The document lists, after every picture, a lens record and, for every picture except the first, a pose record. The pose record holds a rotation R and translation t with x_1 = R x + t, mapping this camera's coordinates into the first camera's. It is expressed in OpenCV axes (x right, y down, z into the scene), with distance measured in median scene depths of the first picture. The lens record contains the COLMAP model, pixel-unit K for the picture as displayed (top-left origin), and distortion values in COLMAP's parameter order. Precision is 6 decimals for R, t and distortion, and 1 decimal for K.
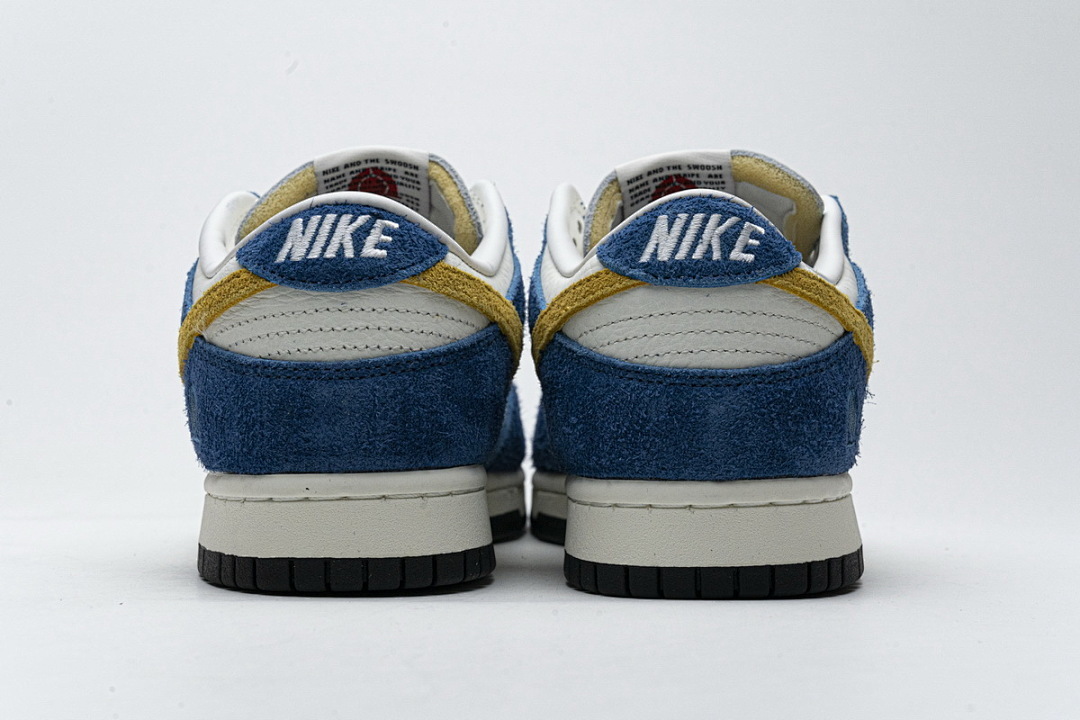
lens RADIAL K [[2296.0, 0, 540.0], [0, 2296.0, 360.0], [0, 0, 1]] dist [0.056442, 0.460350]
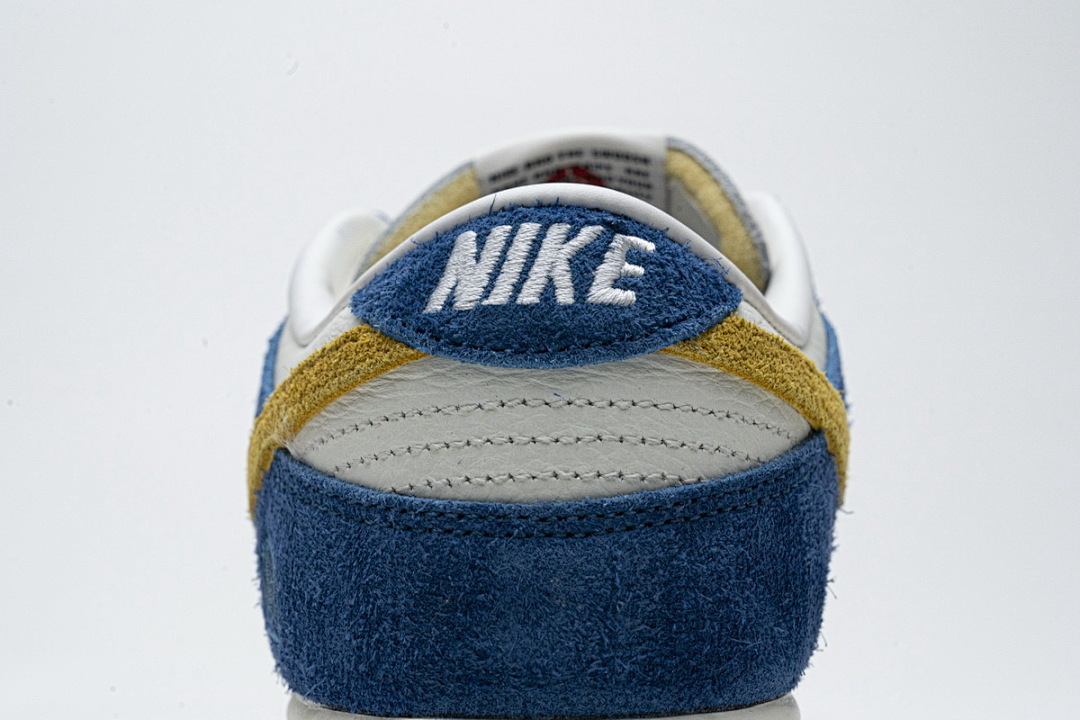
lens RADIAL K [[2296.0, 0, 540.0], [0, 2296.0, 360.0], [0, 0, 1]] dist [0.056442, 0.460350]
pose [[0.998879, 0.010009, -0.046269, -0.063722], [-0.012011, 0.998995, -0.043189, -0.008900], [0.045791, 0.043696, 0.997995, 0.470927]]
